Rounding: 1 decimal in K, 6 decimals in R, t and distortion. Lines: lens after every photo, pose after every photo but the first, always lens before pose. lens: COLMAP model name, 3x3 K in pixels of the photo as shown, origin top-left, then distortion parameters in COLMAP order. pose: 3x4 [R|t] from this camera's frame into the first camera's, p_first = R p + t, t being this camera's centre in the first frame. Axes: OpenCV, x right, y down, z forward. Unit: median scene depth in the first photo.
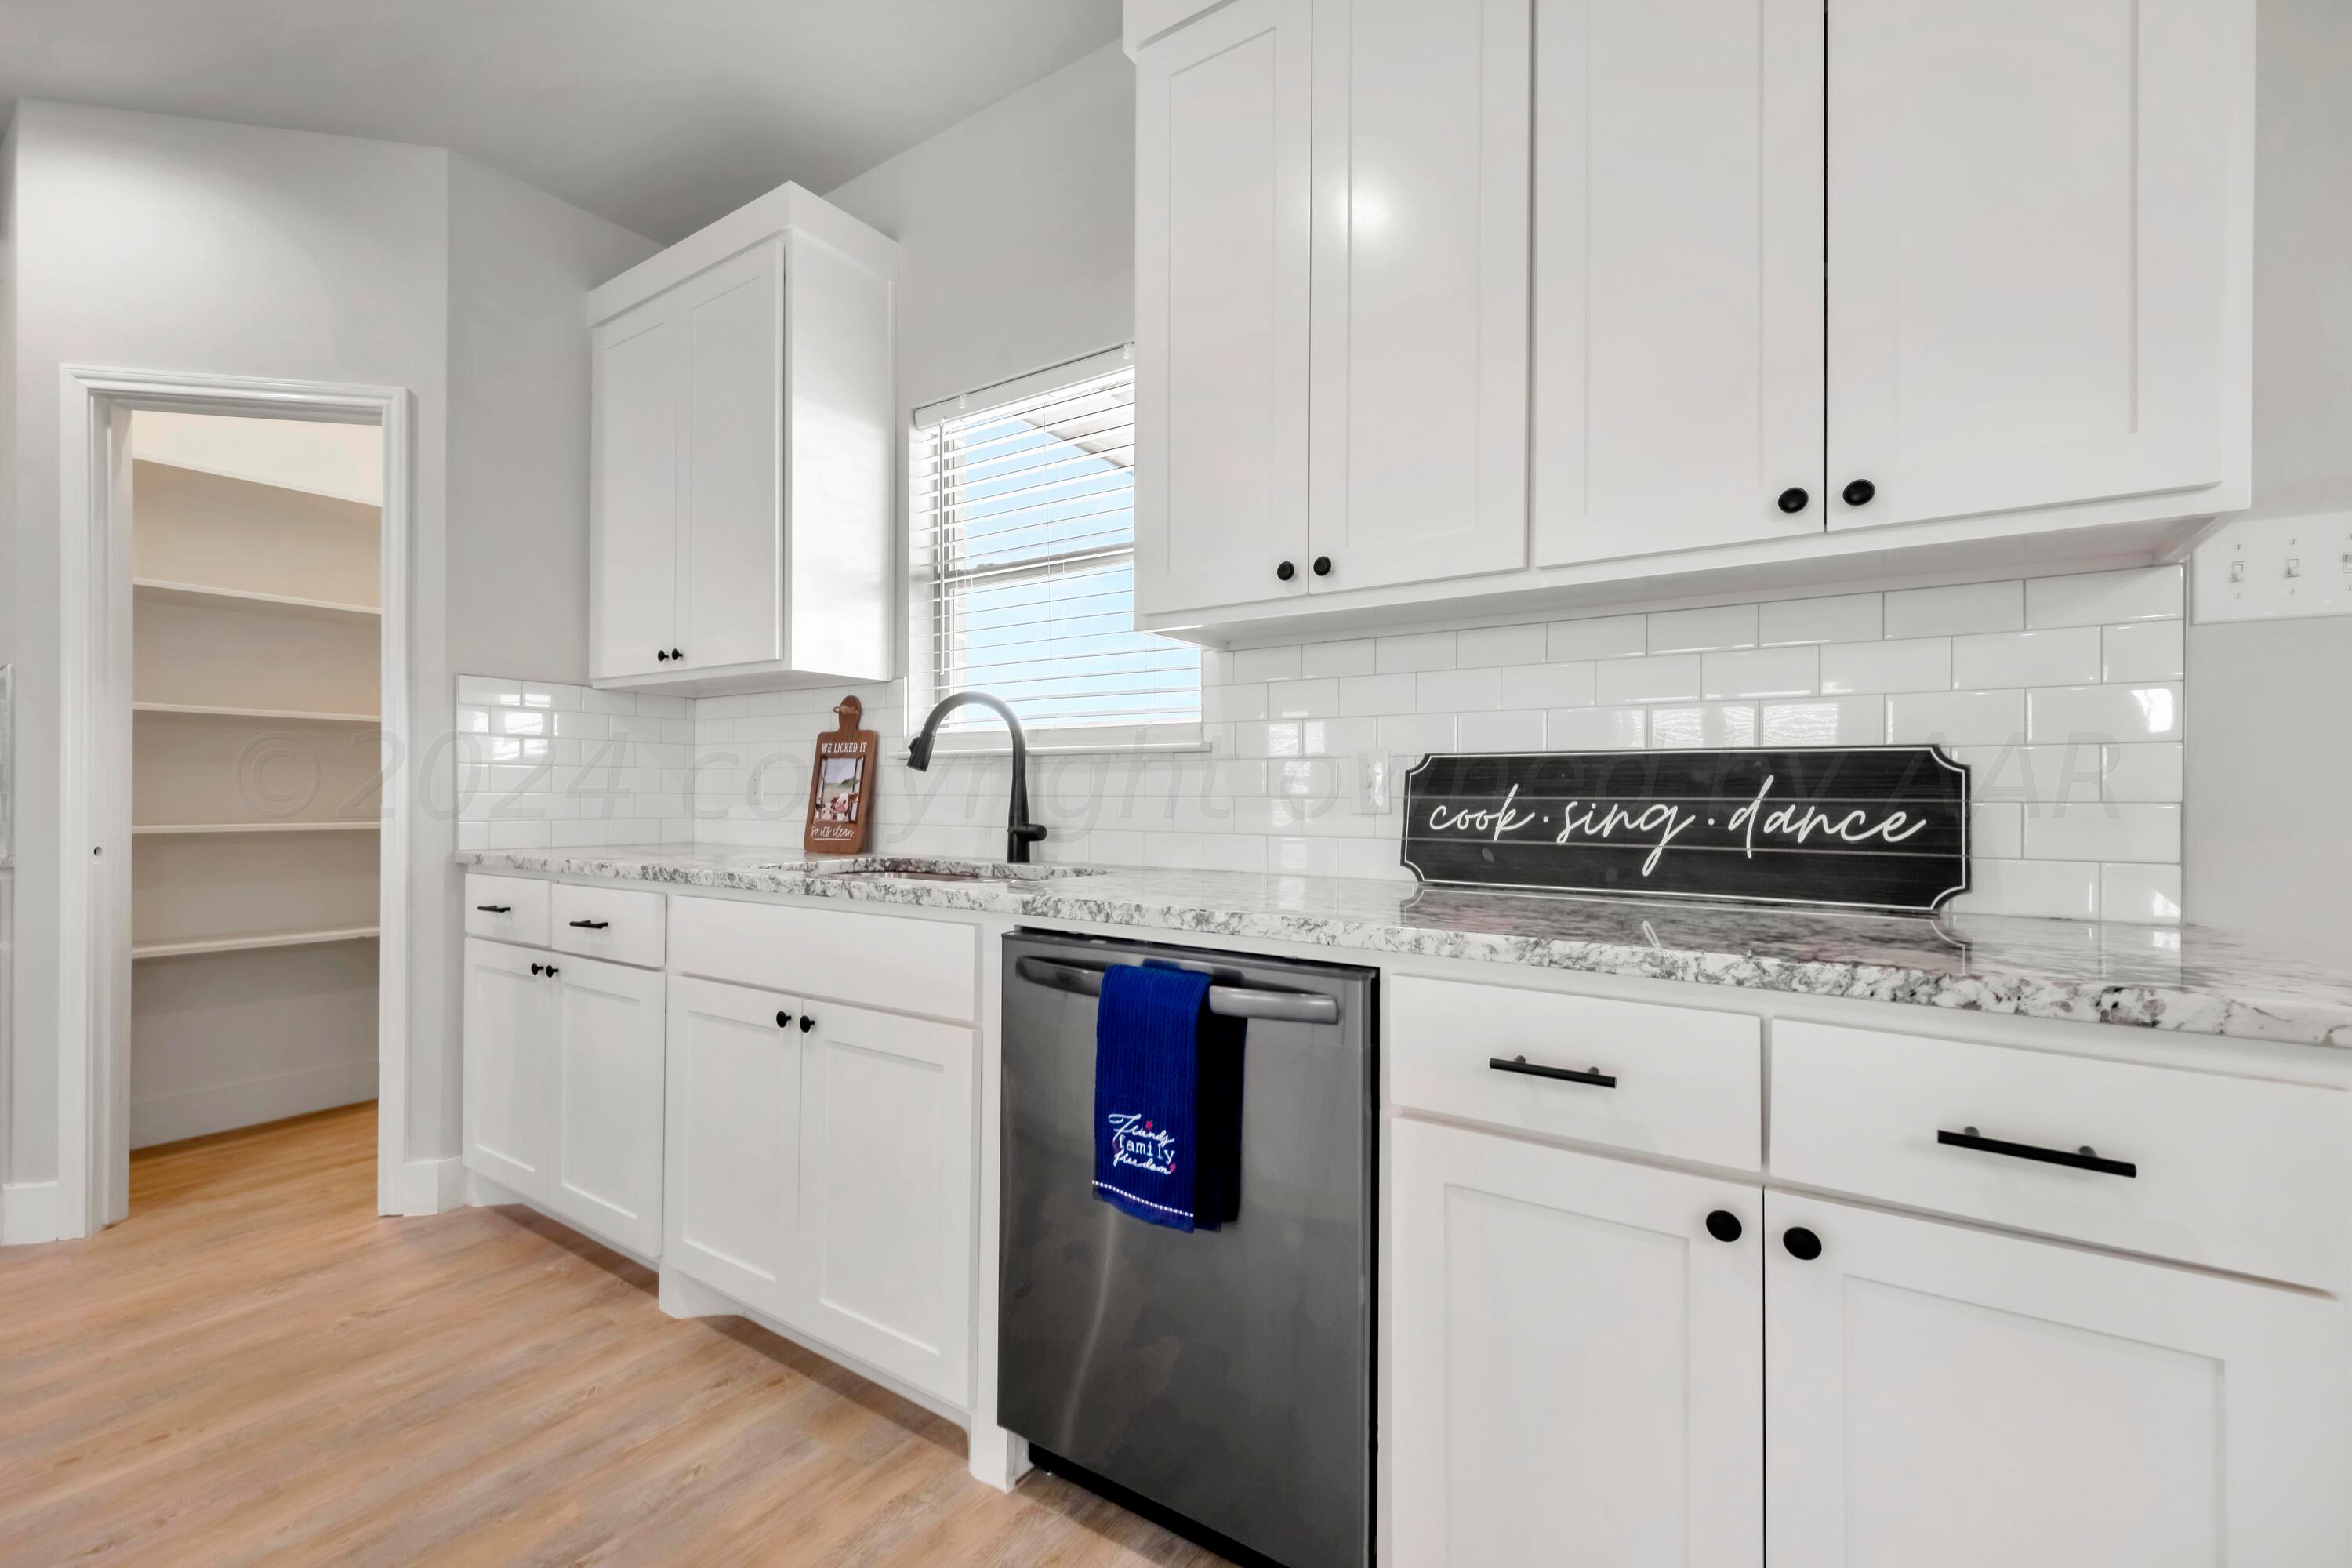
lens RADIAL K [[996.8, 0, 1172.5], [0, 996.8, 789.2], [0, 0, 1]] dist [0.014312, -0.001563]
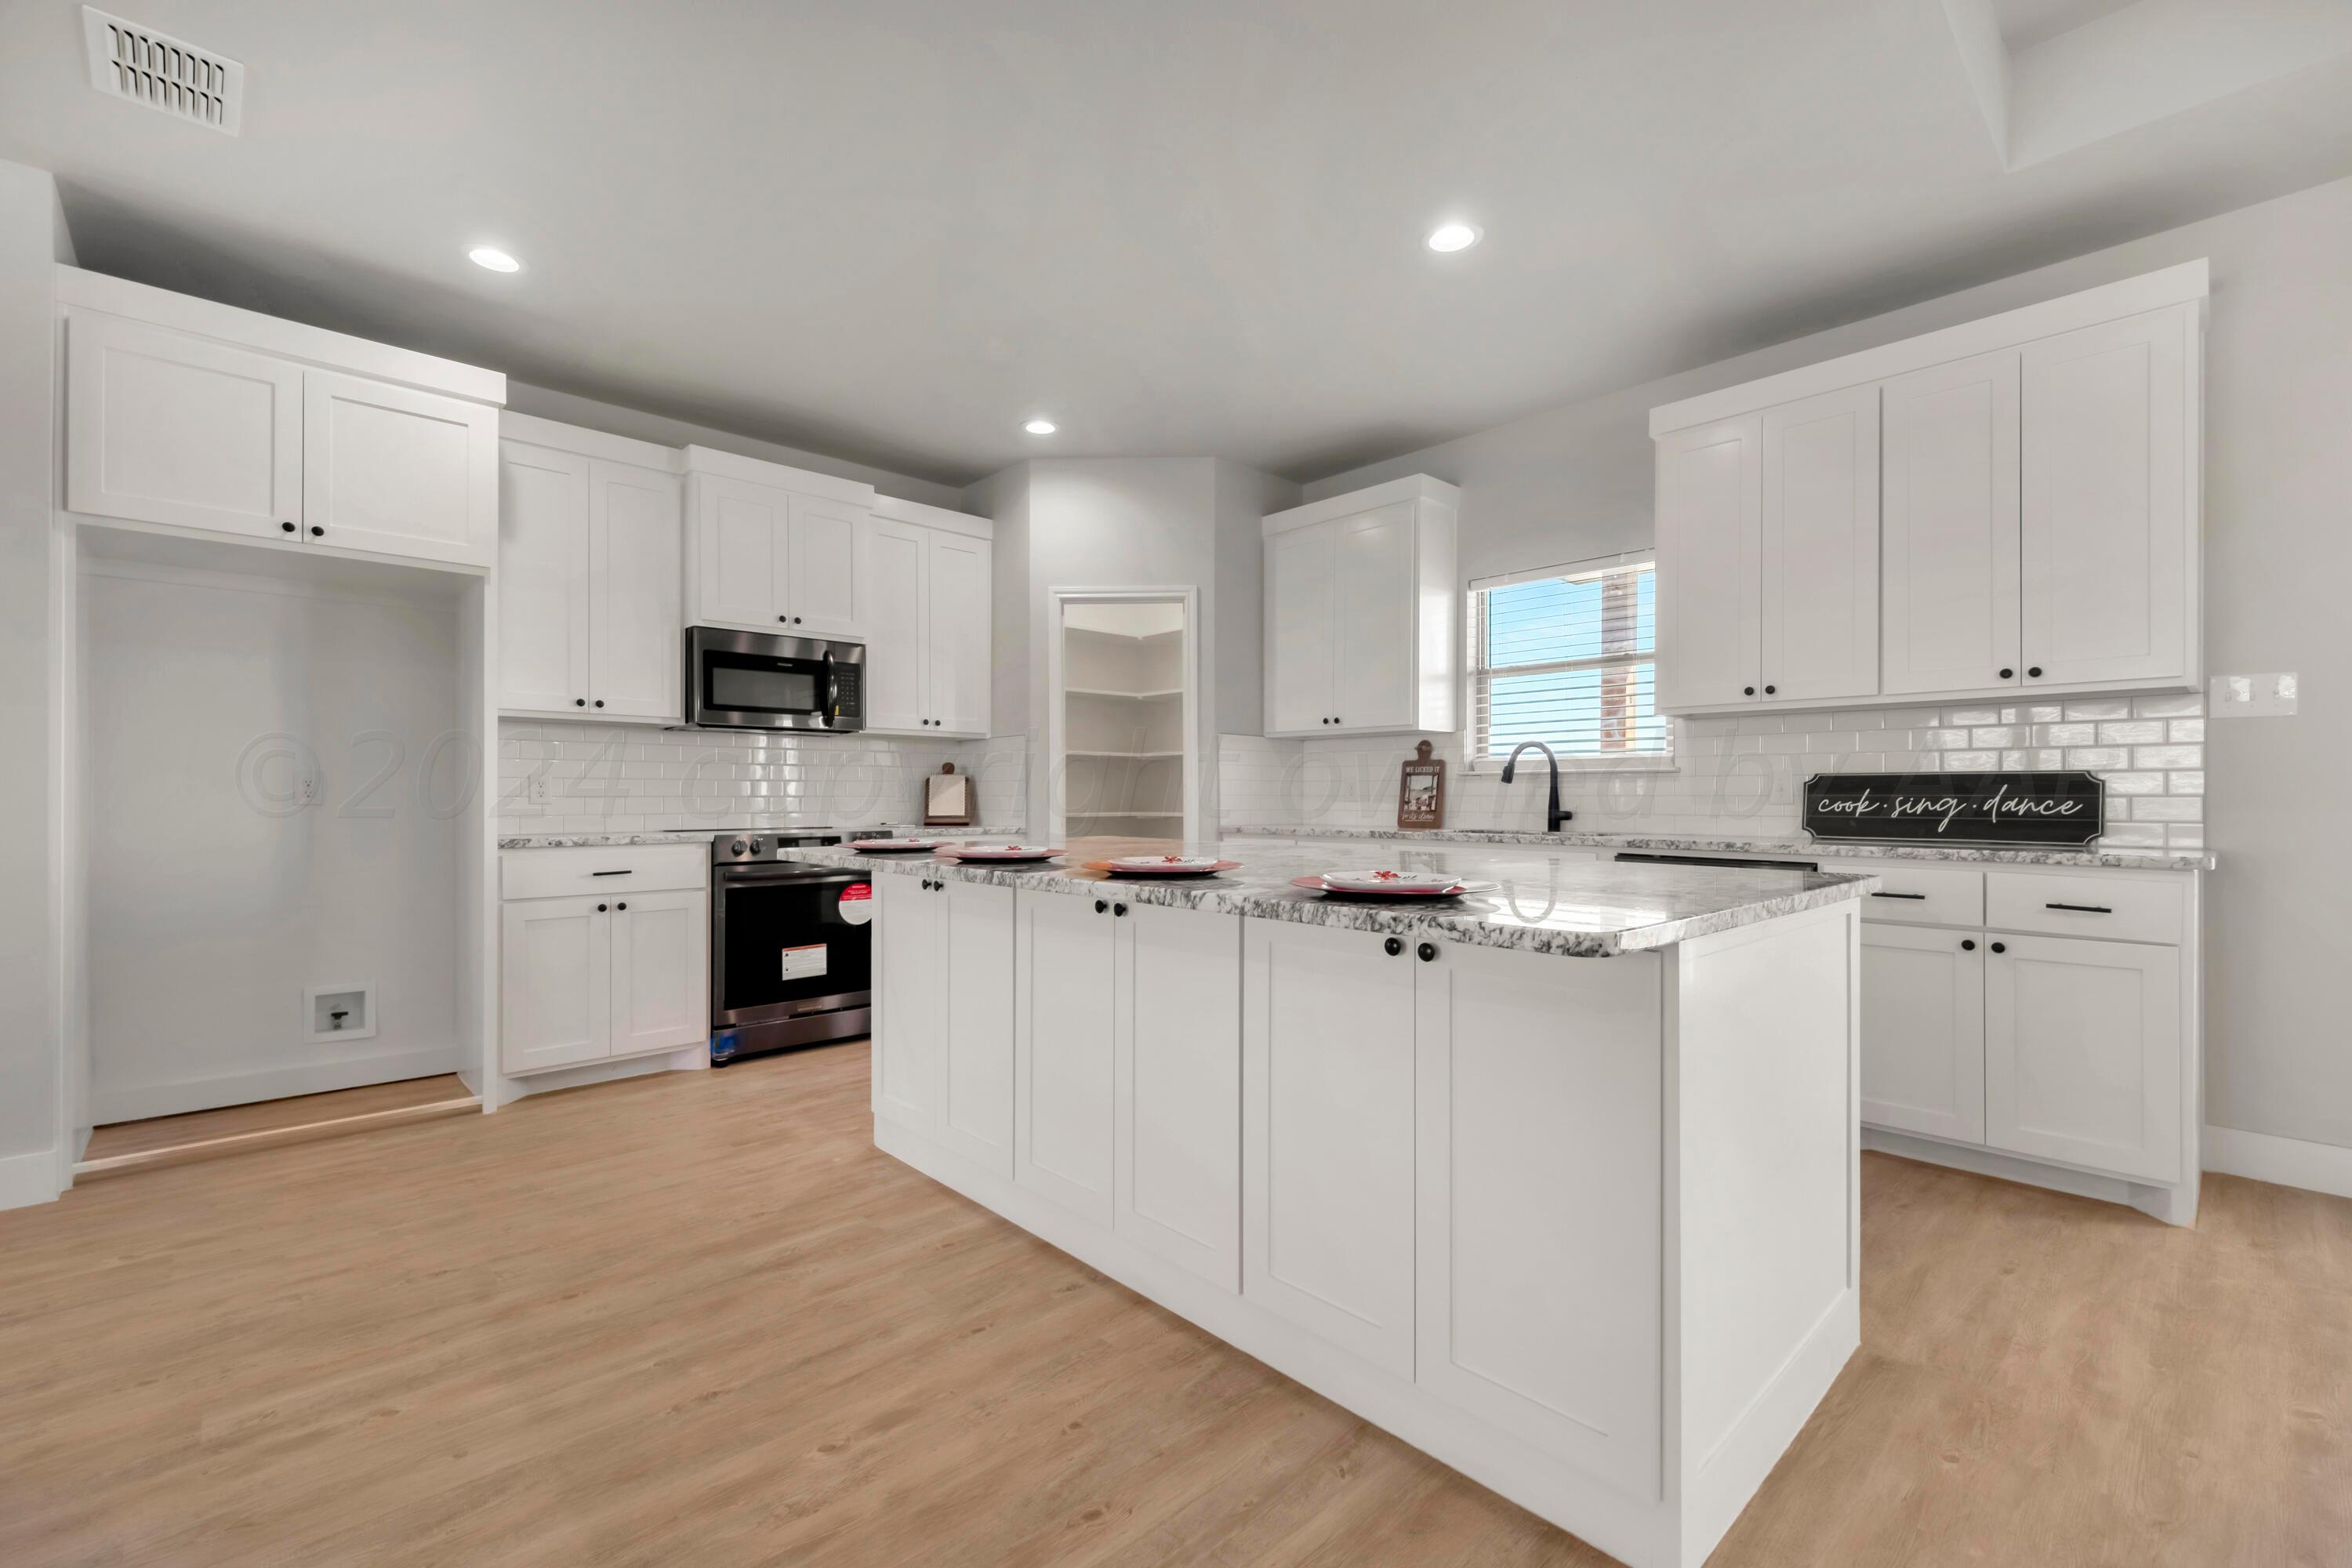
lens RADIAL K [[996.8, 0, 1176.3], [0, 996.8, 790.4], [0, 0, 1]] dist [0.014312, -0.001563]
pose [[0.975976, -0.006275, -0.217788, -0.578875], [0.006488, 0.999979, 0.000260, -0.011439], [0.217782, -0.001667, 0.975996, -1.289321]]
